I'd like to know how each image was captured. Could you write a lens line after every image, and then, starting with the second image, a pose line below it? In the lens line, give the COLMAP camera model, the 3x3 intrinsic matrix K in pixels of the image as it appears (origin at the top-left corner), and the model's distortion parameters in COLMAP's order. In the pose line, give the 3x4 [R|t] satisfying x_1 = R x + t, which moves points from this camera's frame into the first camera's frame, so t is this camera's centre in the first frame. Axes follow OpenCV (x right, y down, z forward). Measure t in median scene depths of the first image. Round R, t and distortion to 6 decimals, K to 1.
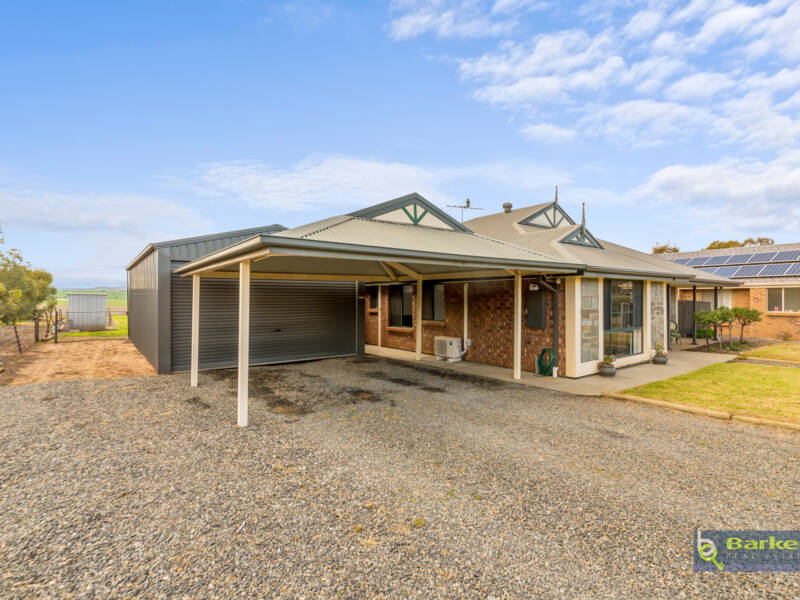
lens RADIAL K [[398.6, 0, 398.8], [0, 398.6, 296.7], [0, 0, 1]] dist [0.000073, -0.000005]
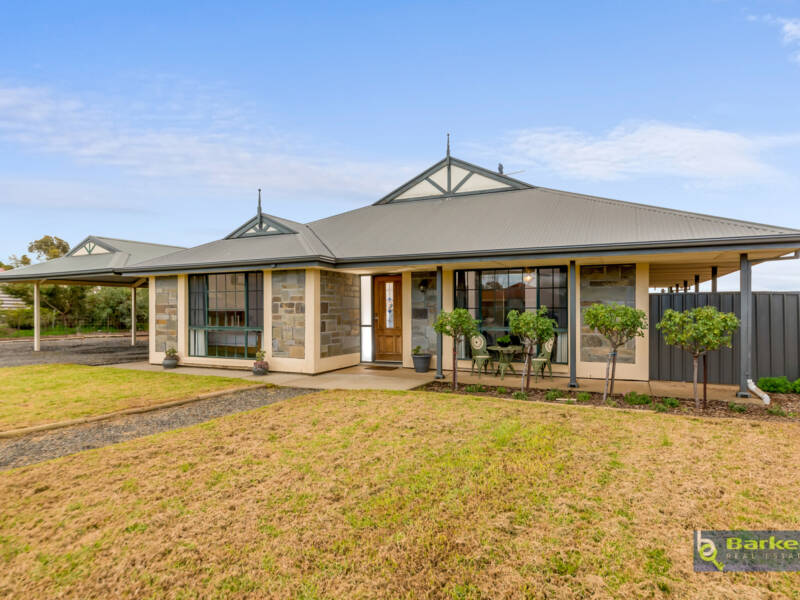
lens RADIAL K [[482.4, 0, 400.0], [0, 482.4, 300.0], [0, 0, 1]] dist [0.003059, 0.000124]
pose [[0.465619, -0.017148, -0.884819, 1.171594], [0.006756, 0.999852, -0.015822, 0.026613], [0.884959, 0.001389, 0.465666, 0.571908]]
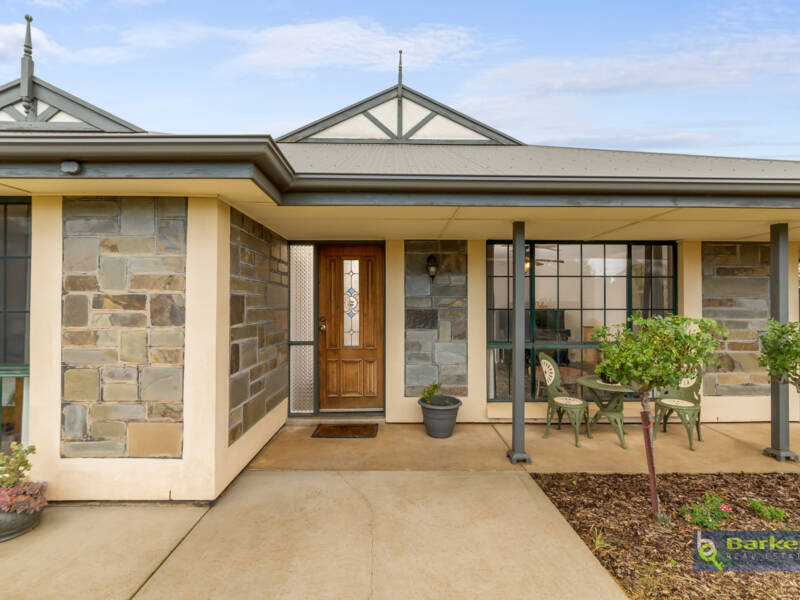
lens RADIAL K [[380.4, 0, 400.0], [0, 380.4, 300.0], [0, 0, 1]] dist [-0.004410, -0.000601]
pose [[0.811088, -0.004484, -0.584907, 0.702641], [0.000344, 0.999974, -0.007189, 0.022695], [0.584924, 0.005630, 0.811068, 0.680984]]
